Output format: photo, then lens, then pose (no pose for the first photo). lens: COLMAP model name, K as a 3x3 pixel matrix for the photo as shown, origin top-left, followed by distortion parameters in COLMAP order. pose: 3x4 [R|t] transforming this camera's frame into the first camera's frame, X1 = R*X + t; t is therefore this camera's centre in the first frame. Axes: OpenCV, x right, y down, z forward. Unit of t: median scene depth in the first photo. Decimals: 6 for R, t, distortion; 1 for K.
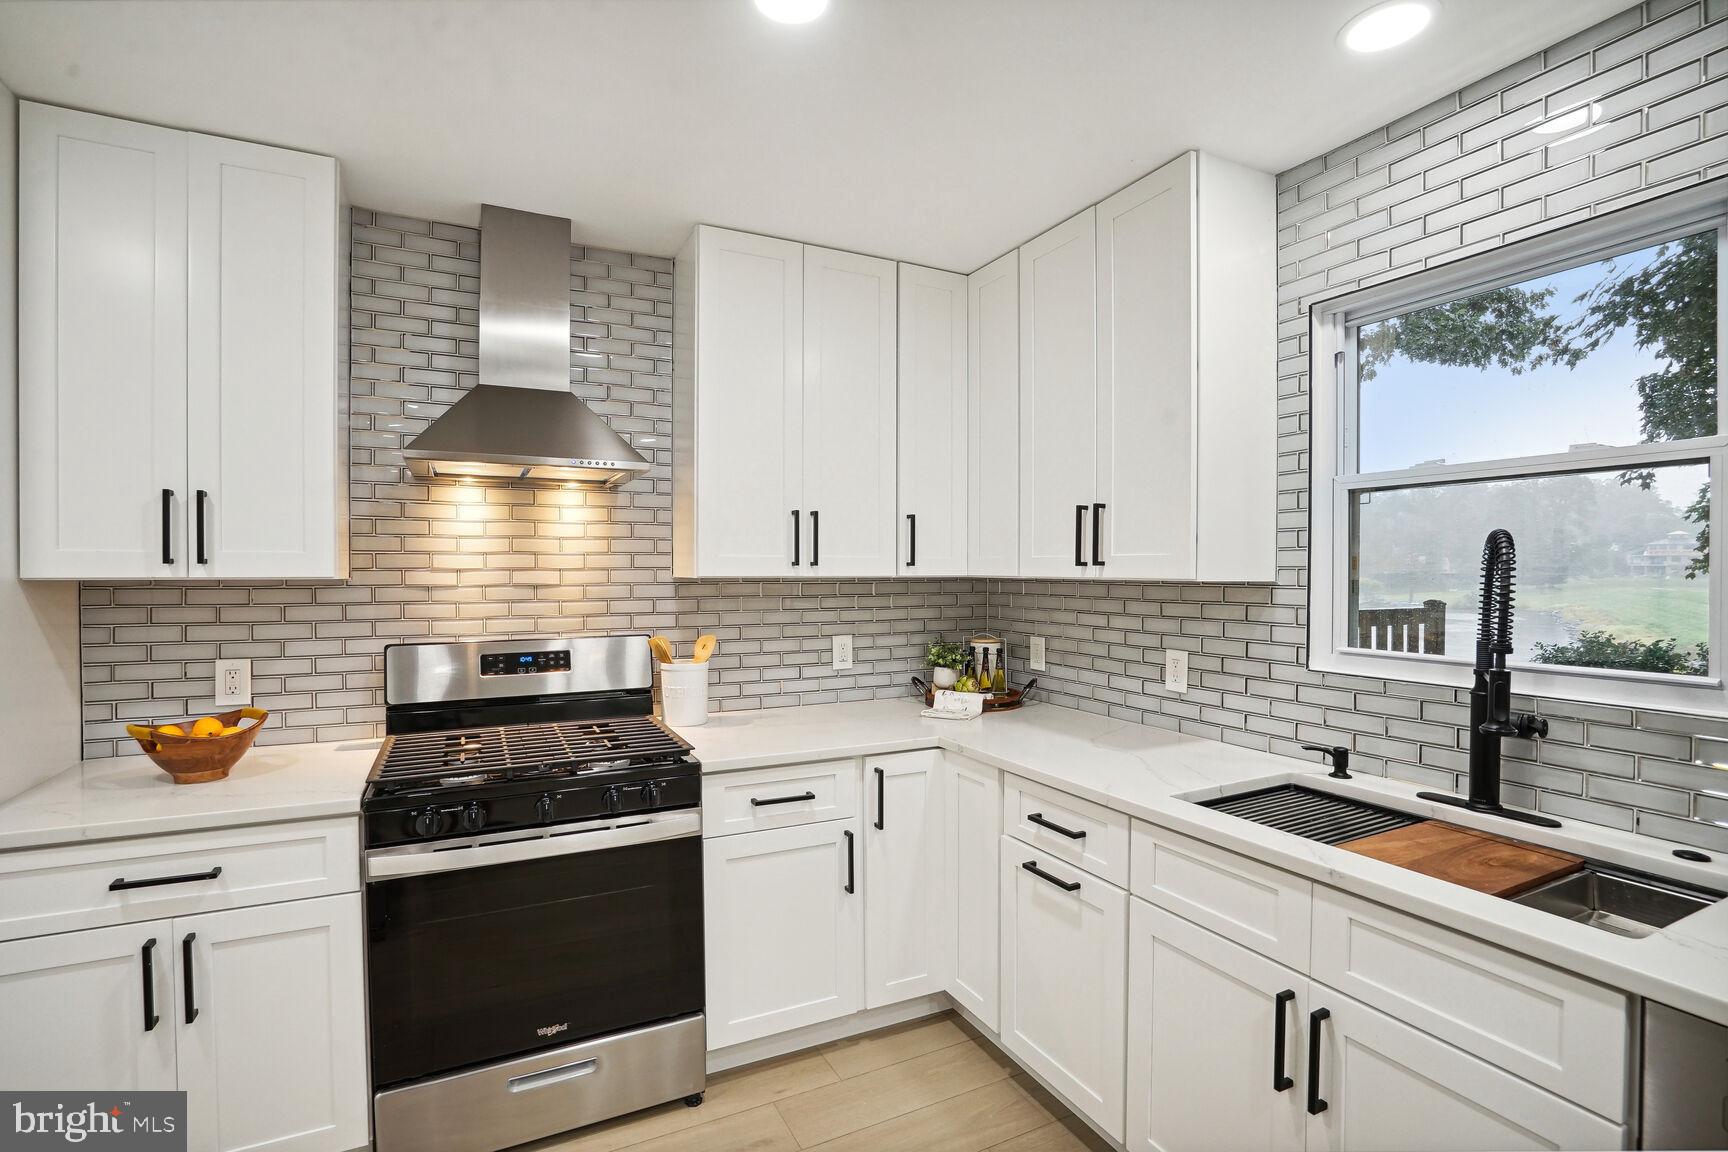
lens RADIAL K [[801.3, 0, 850.7], [0, 801.3, 581.3], [0, 0, 1]] dist [-0.040809, 0.010535]
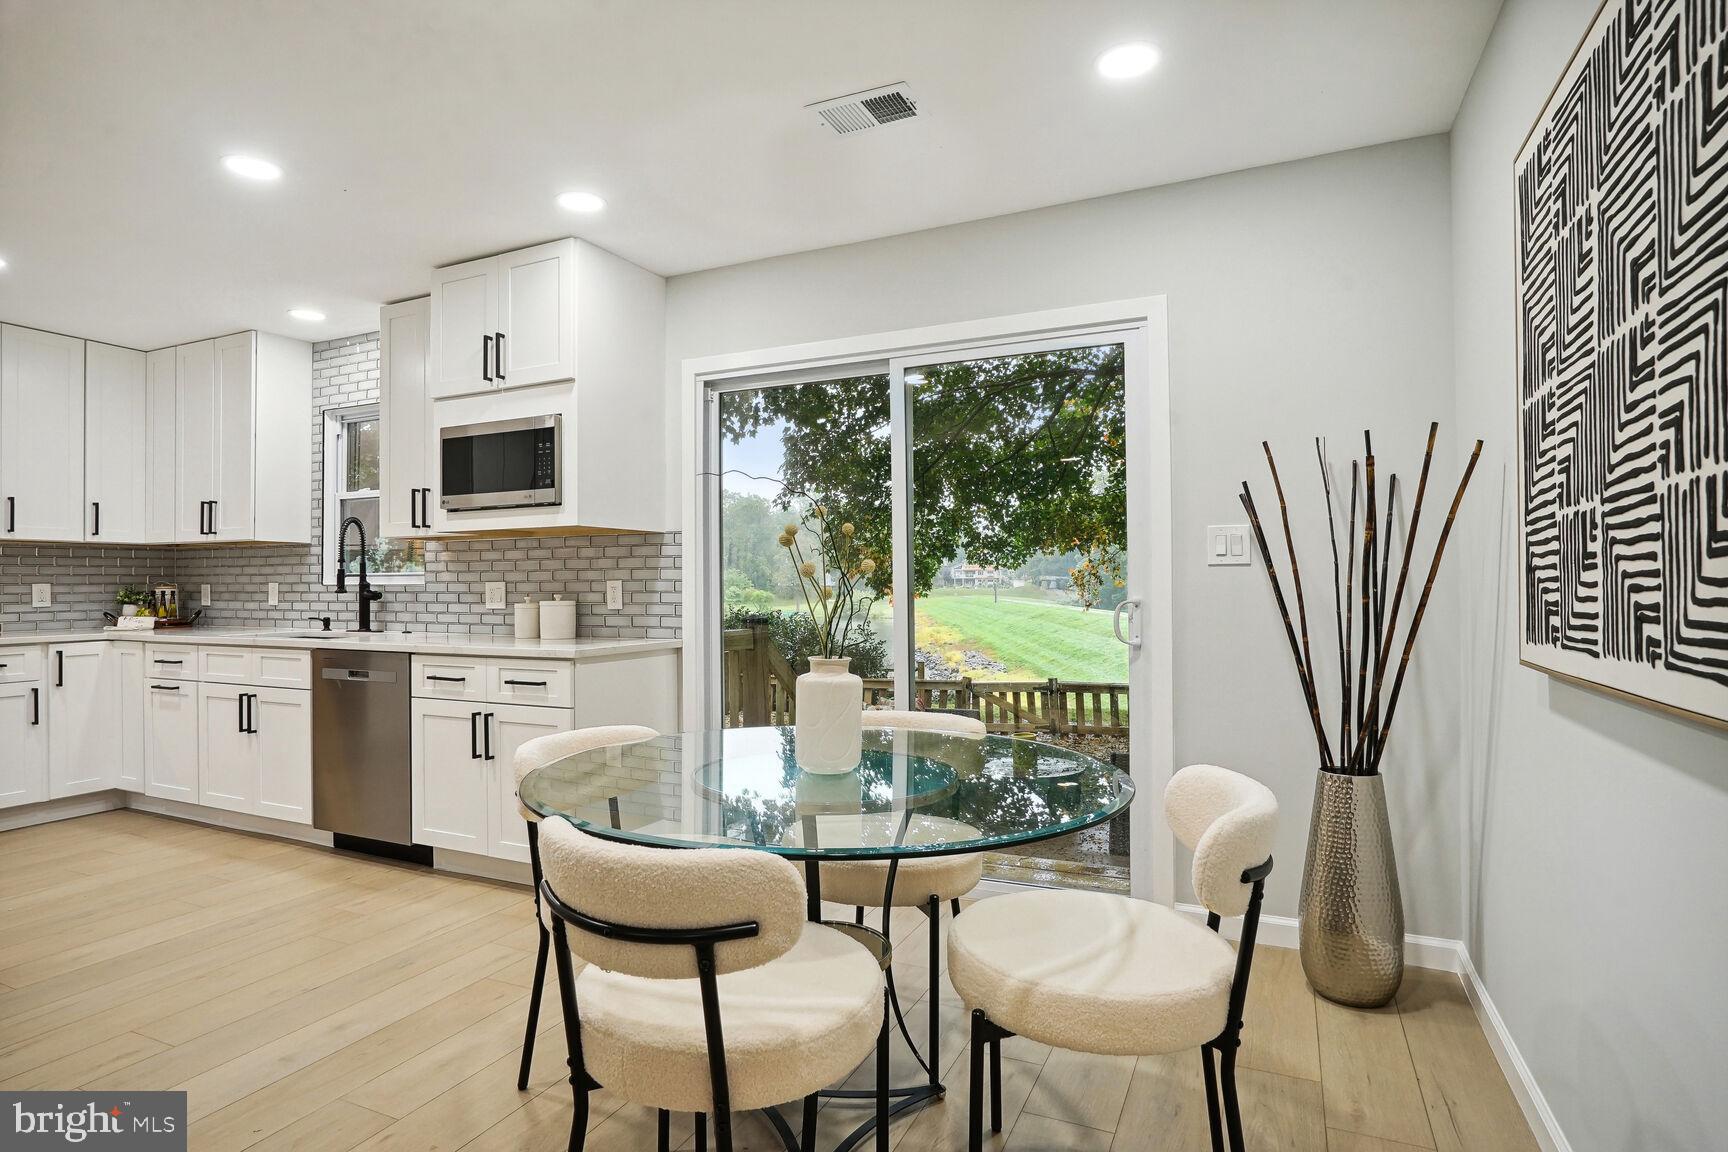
lens RADIAL K [[914.3, 0, 850.2], [0, 914.3, 578.6], [0, 0, 1]] dist [-0.024310, 0.010679]
pose [[0.787664, 0.000127, 0.616105, 0.184088], [0.012704, 0.999784, -0.016448, 0.140424], [-0.615974, 0.020783, 0.787492, -1.606697]]
